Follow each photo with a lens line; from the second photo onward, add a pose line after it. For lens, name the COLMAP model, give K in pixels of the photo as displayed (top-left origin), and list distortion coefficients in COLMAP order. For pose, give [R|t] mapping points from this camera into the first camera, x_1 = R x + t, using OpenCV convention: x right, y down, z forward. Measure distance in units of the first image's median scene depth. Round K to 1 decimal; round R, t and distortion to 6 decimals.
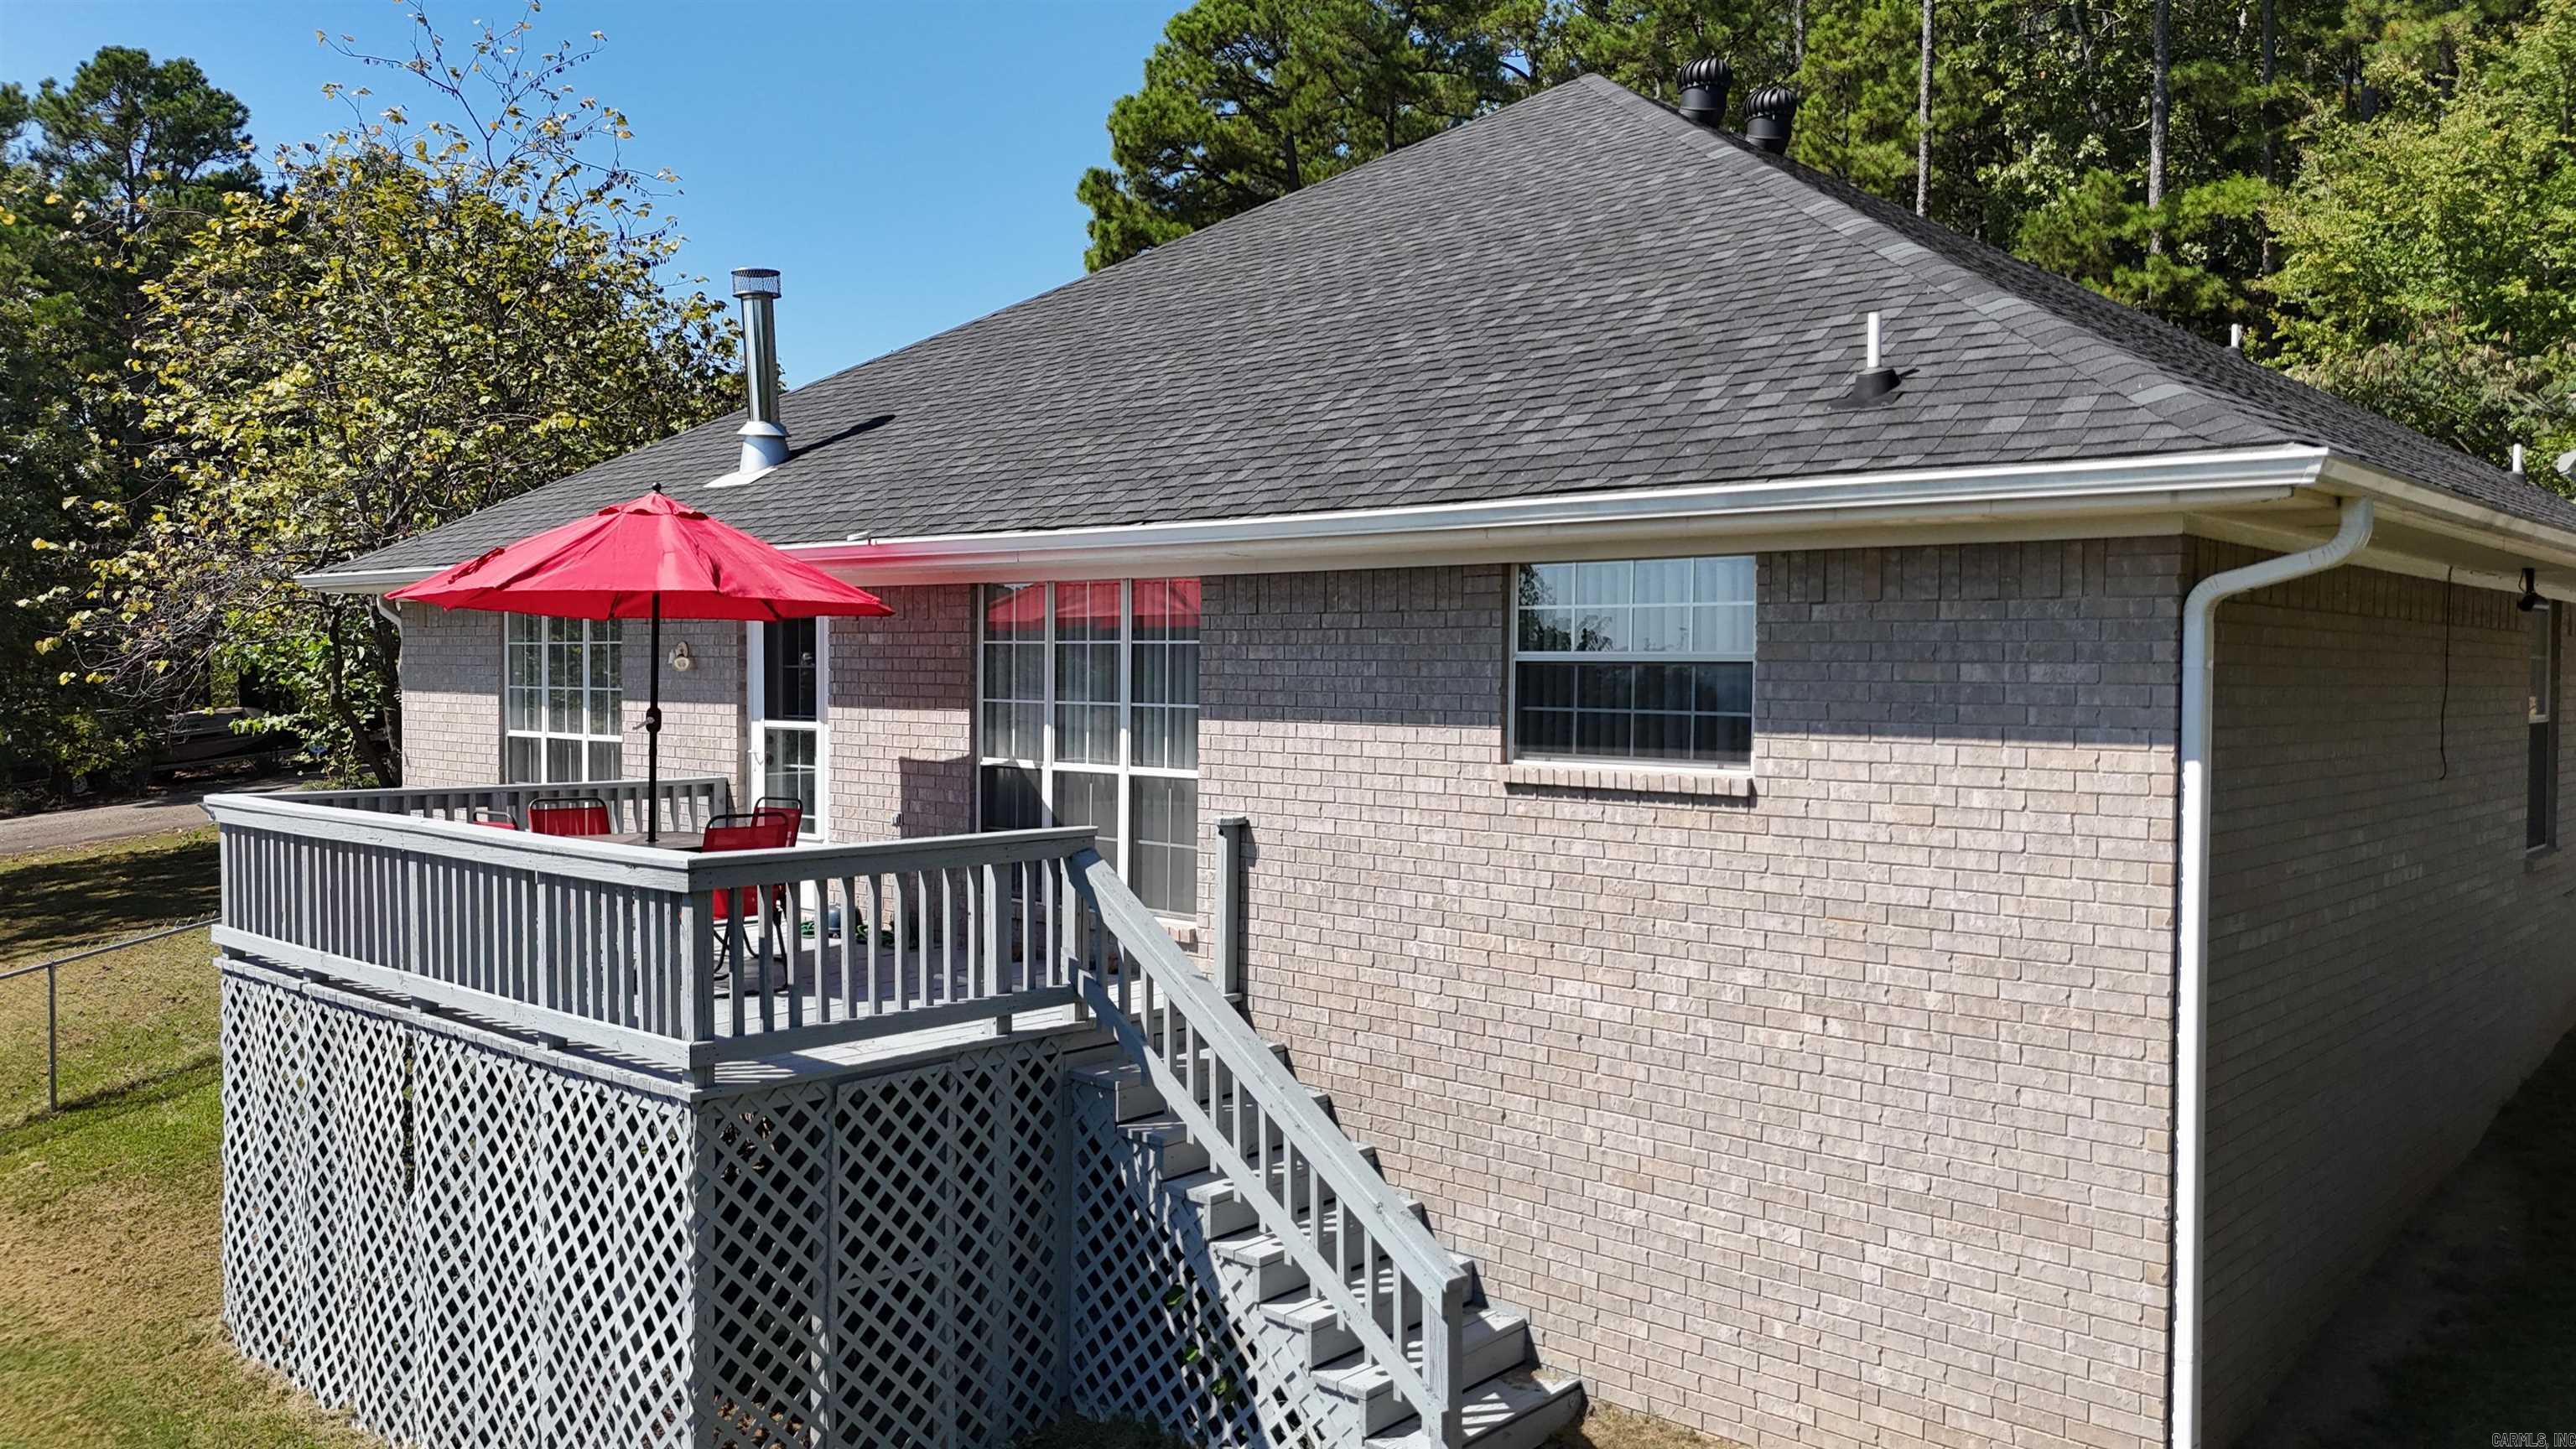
lens RADIAL K [[1915.3, 0, 1297.1], [0, 1915.3, 682.9], [0, 0, 1]] dist [0.082386, -0.083621]
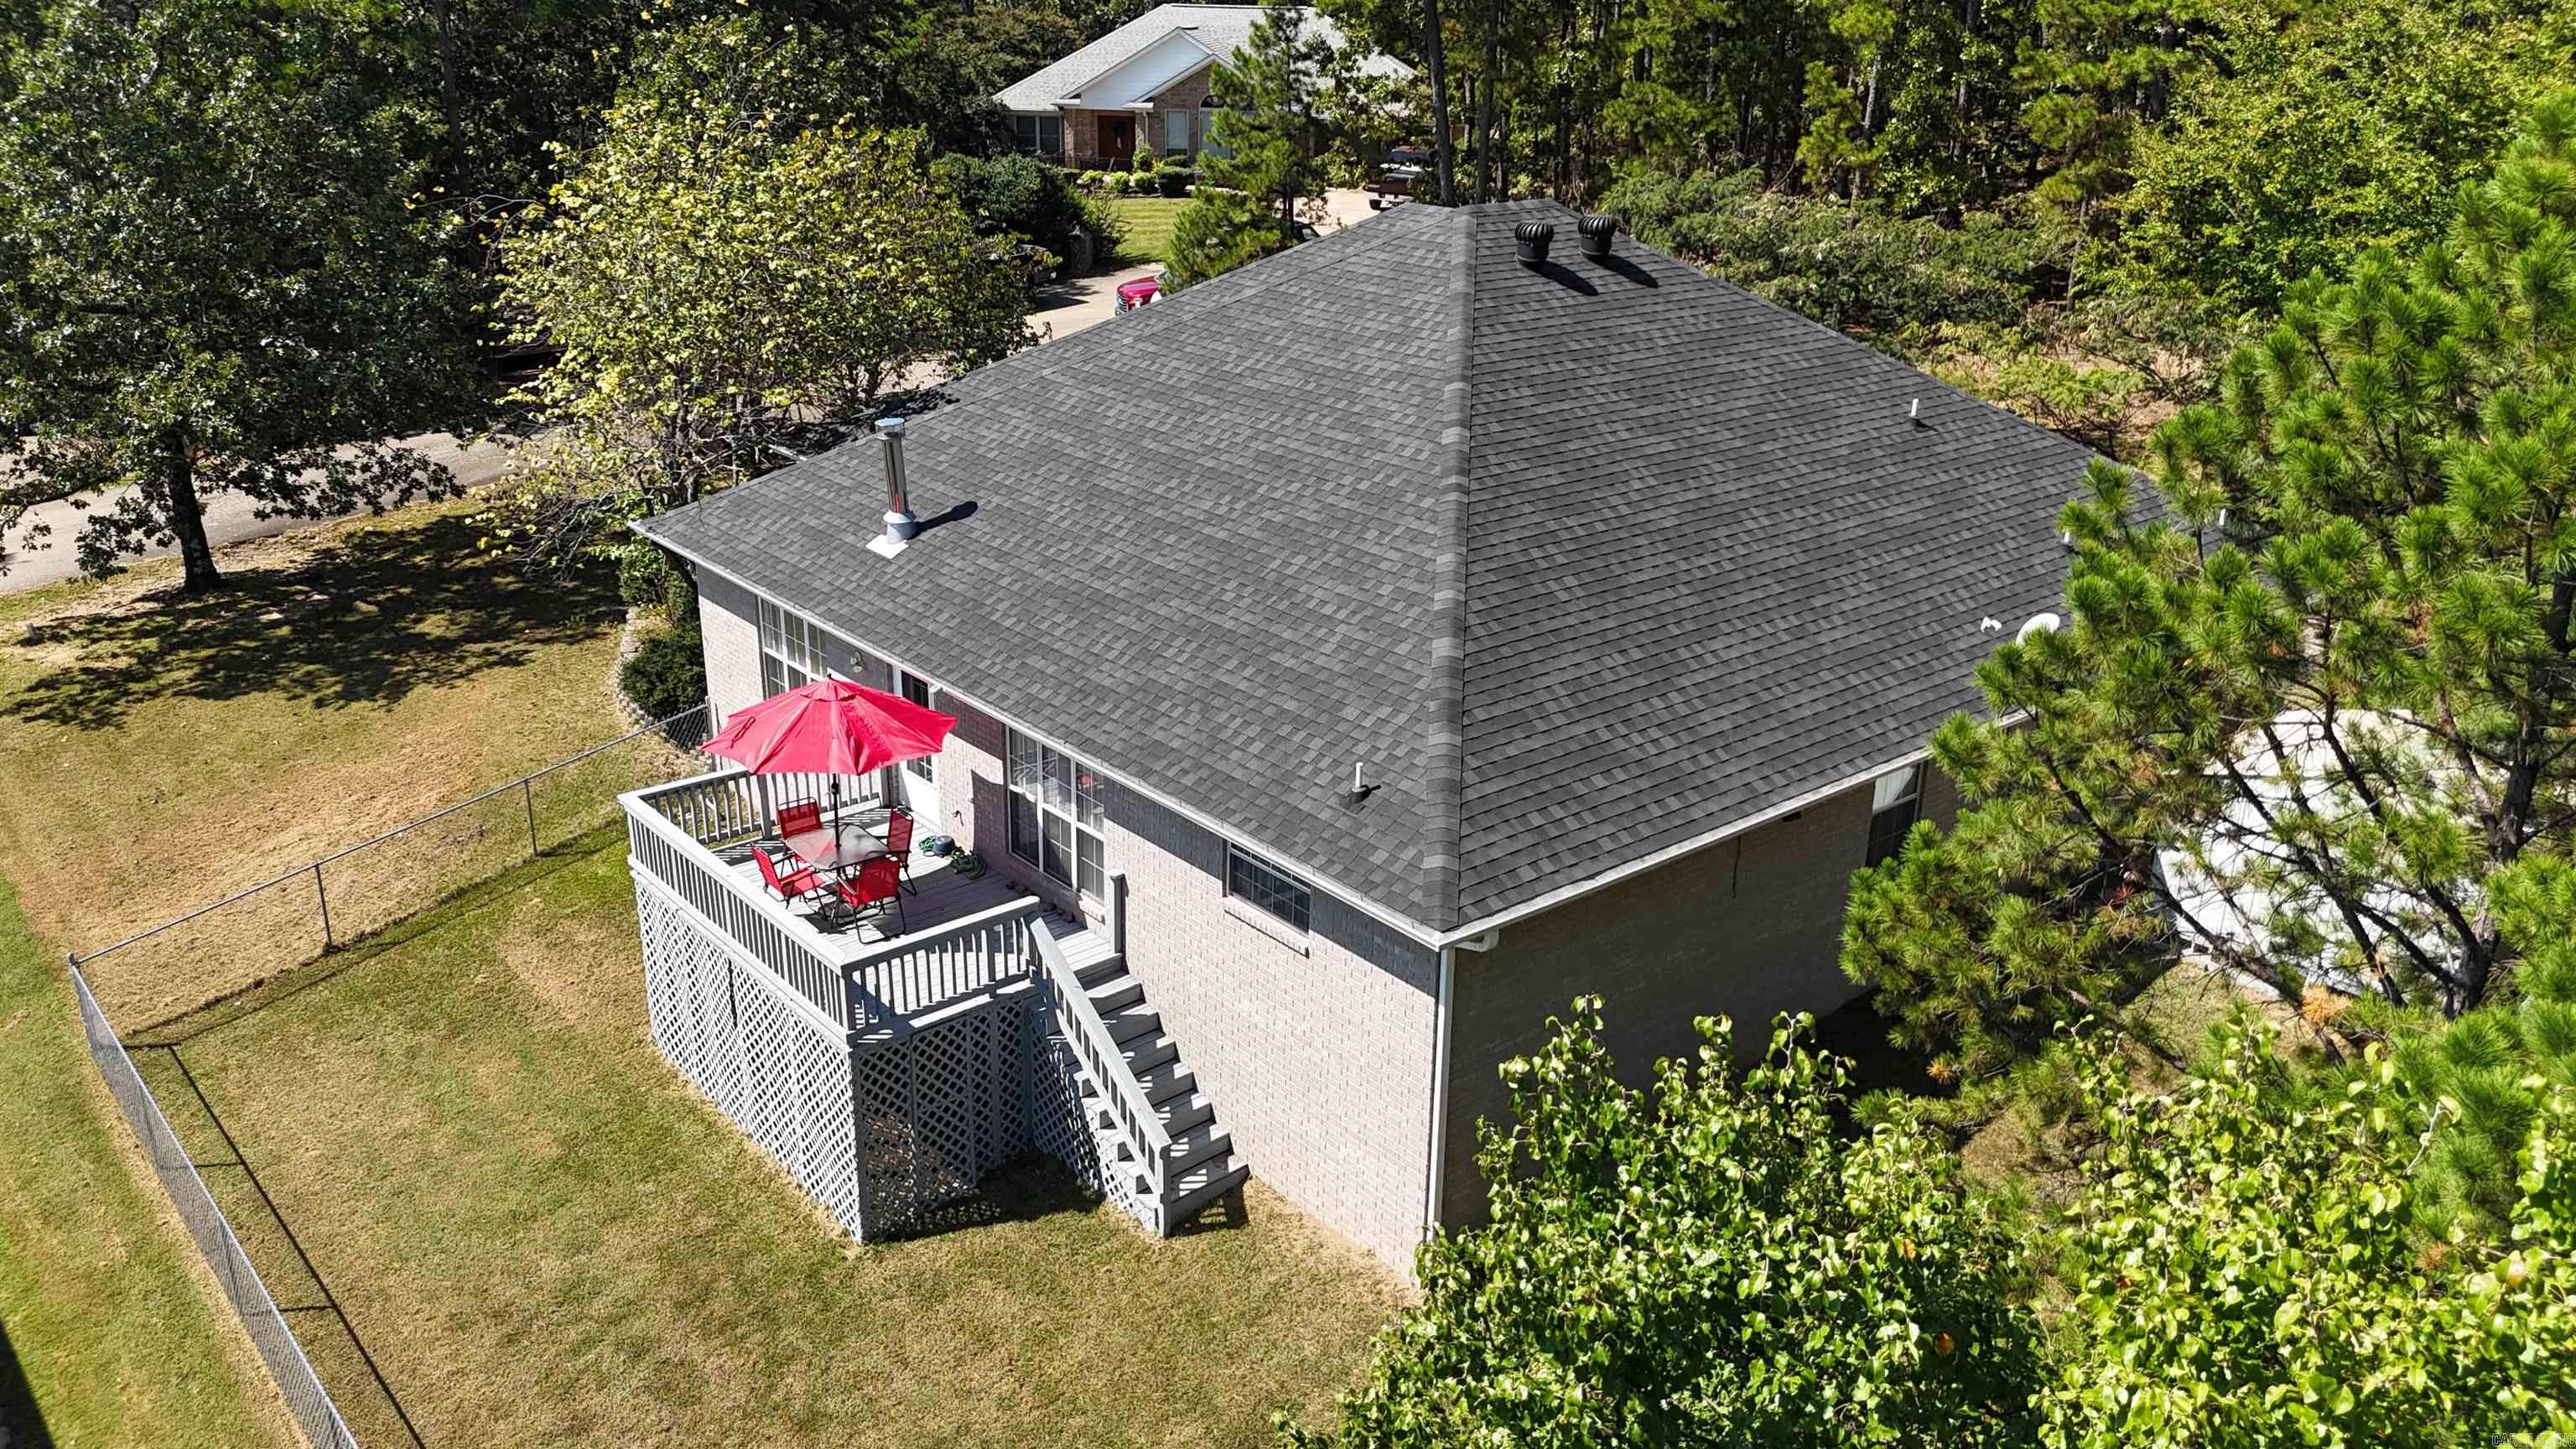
lens RADIAL K [[1915.3, 0, 1281.2], [0, 1915.3, 711.4], [0, 0, 1]] dist [0.082386, -0.083621]
pose [[0.990549, 0.057850, -0.124364, 0.331960], [-0.014674, 0.946196, 0.323261, -0.654208], [0.136373, -0.318381, 0.938102, -0.696960]]
